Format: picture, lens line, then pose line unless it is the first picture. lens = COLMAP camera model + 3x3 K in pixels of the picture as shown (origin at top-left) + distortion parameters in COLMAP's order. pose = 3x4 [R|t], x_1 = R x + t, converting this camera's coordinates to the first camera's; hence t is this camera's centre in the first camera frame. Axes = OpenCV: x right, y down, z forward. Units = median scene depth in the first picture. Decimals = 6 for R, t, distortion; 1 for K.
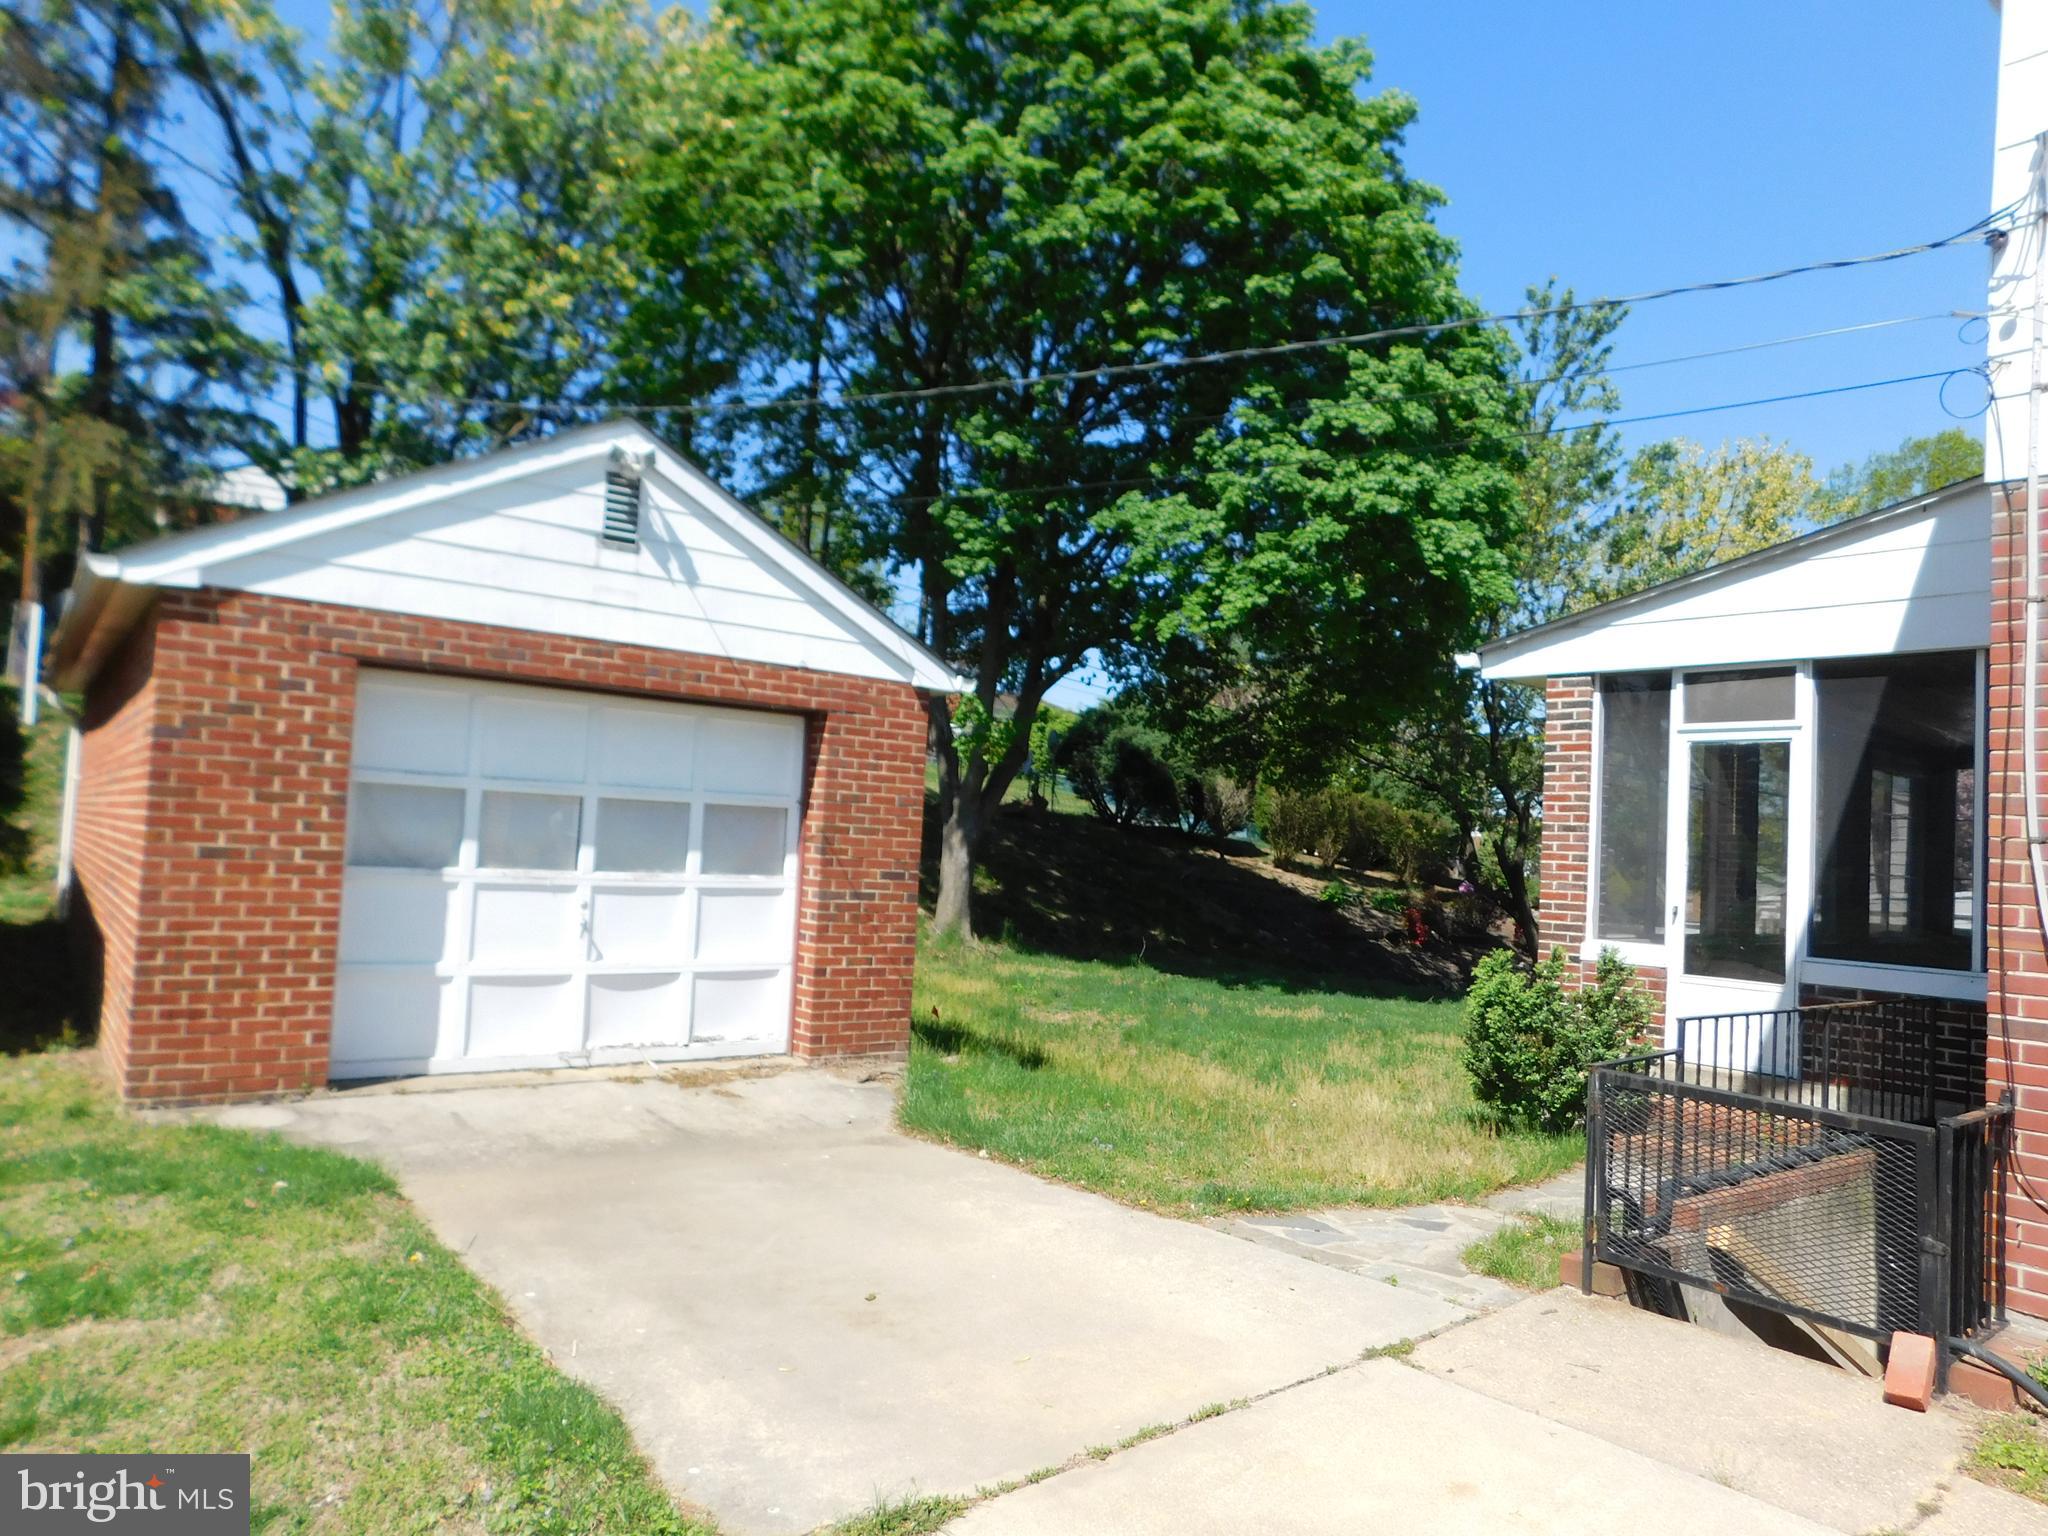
lens RADIAL K [[1361.3, 0, 1030.1], [0, 1361.3, 784.1], [0, 0, 1]] dist [-0.045226, 0.016260]
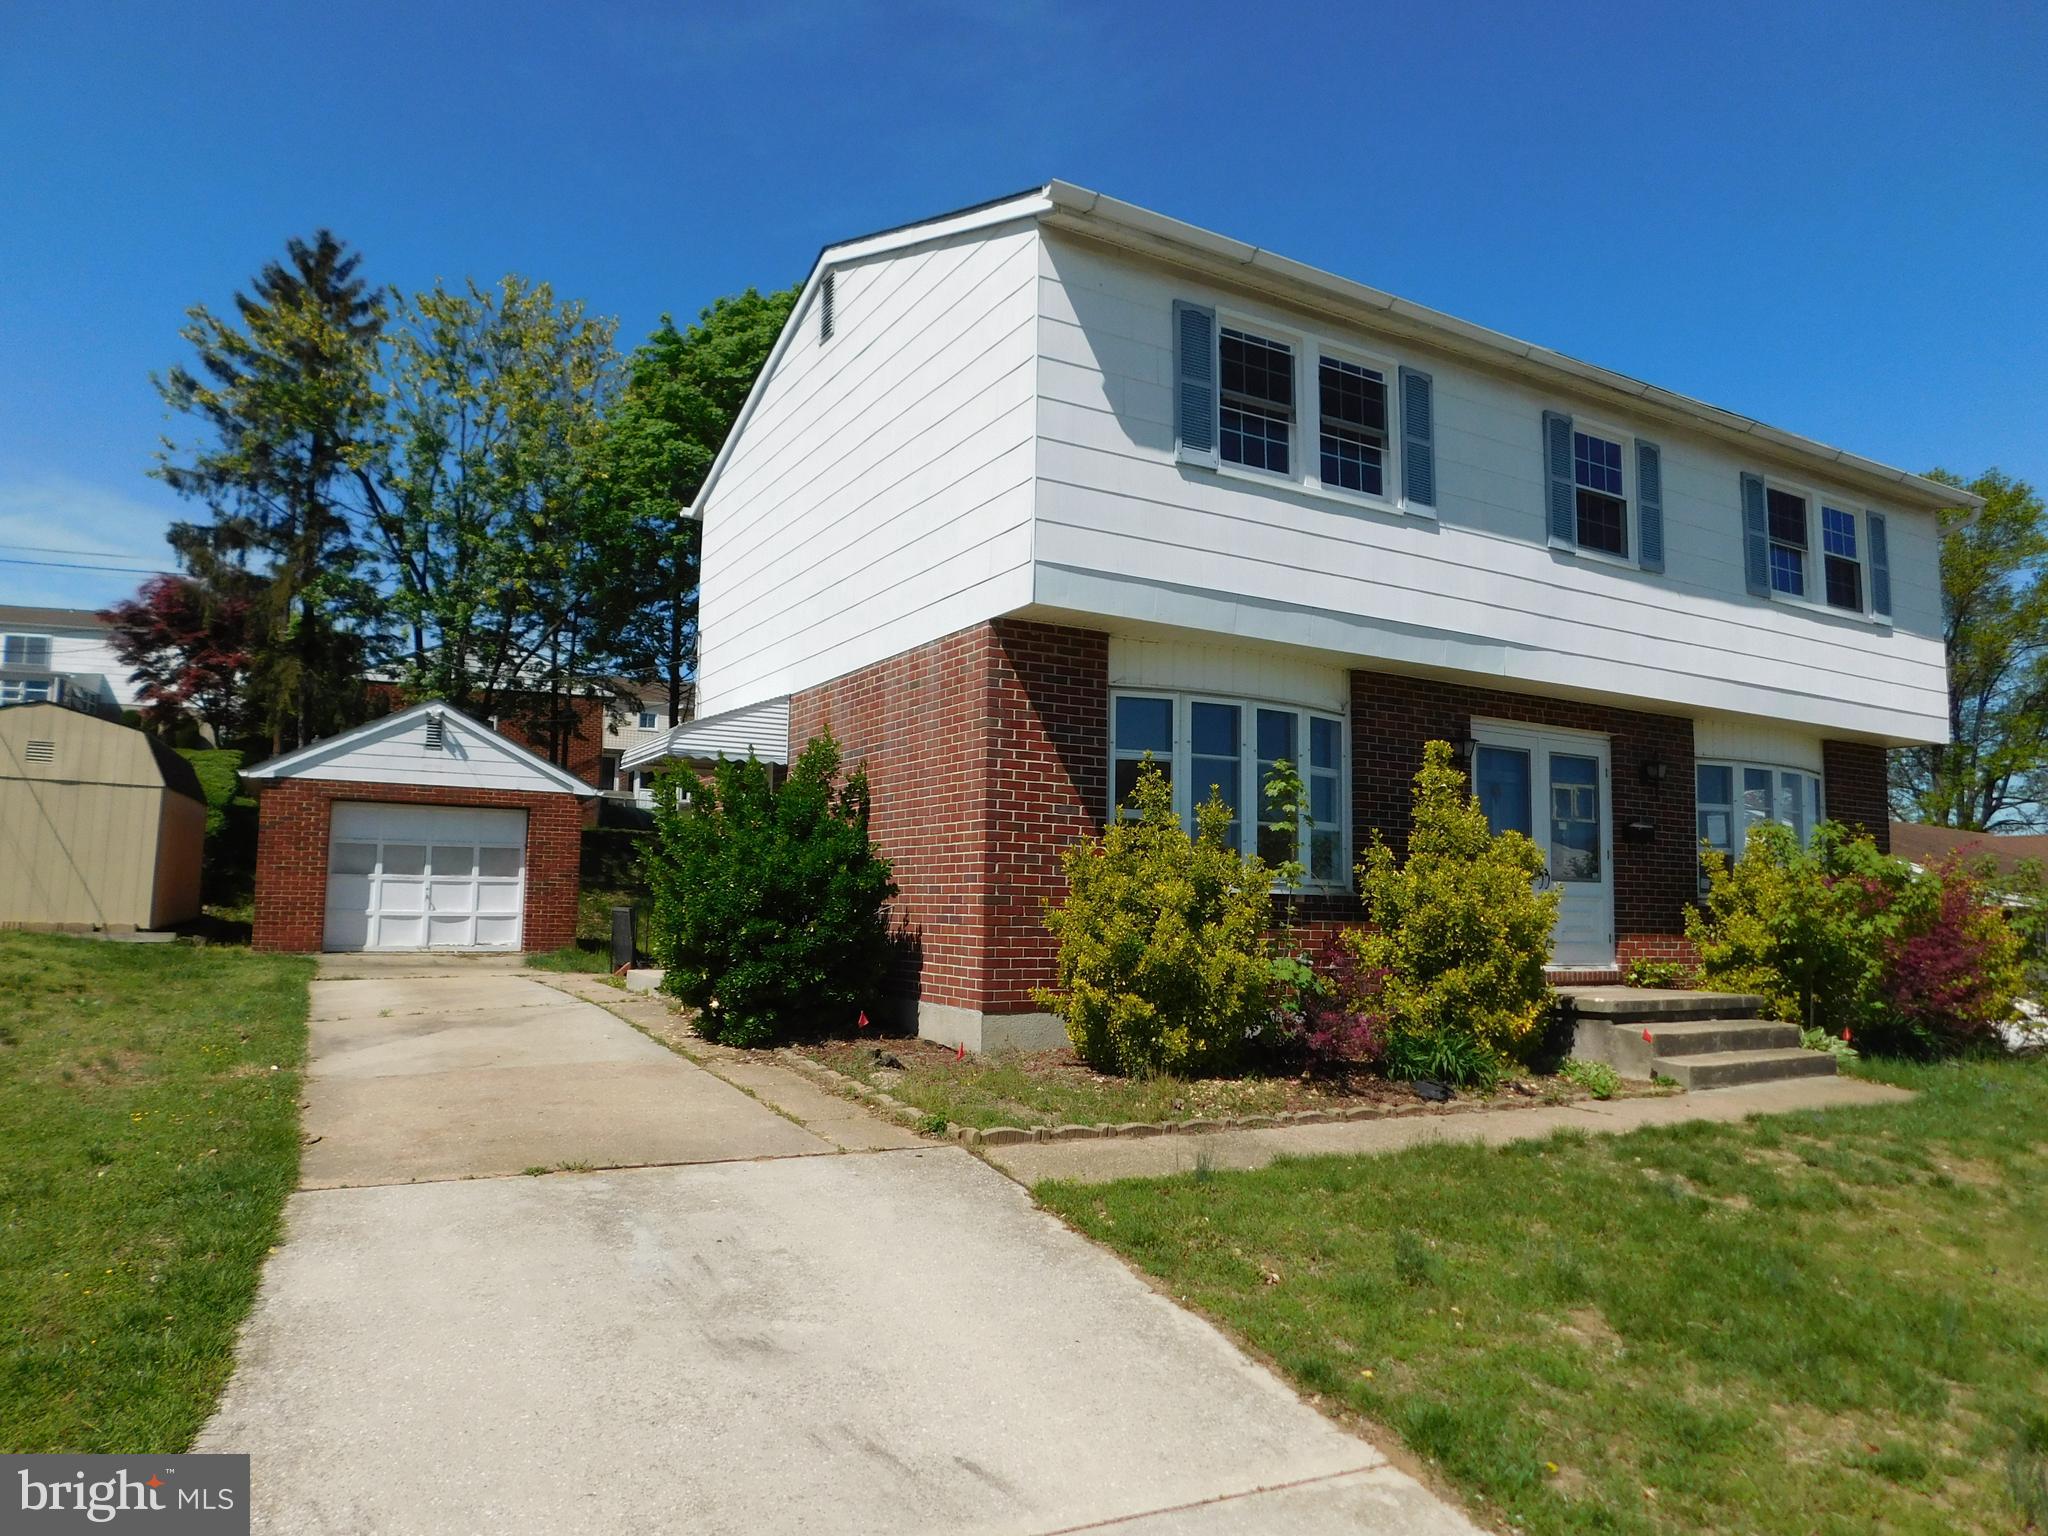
lens RADIAL K [[1361.3, 0, 1024.5], [0, 1361.3, 767.6], [0, 0, 1]] dist [-0.045226, 0.016260]
pose [[0.982151, -0.042429, -0.183246, 1.258775], [0.033711, 0.998158, -0.050432, 0.028837], [0.185048, 0.043354, 0.981773, -1.301753]]
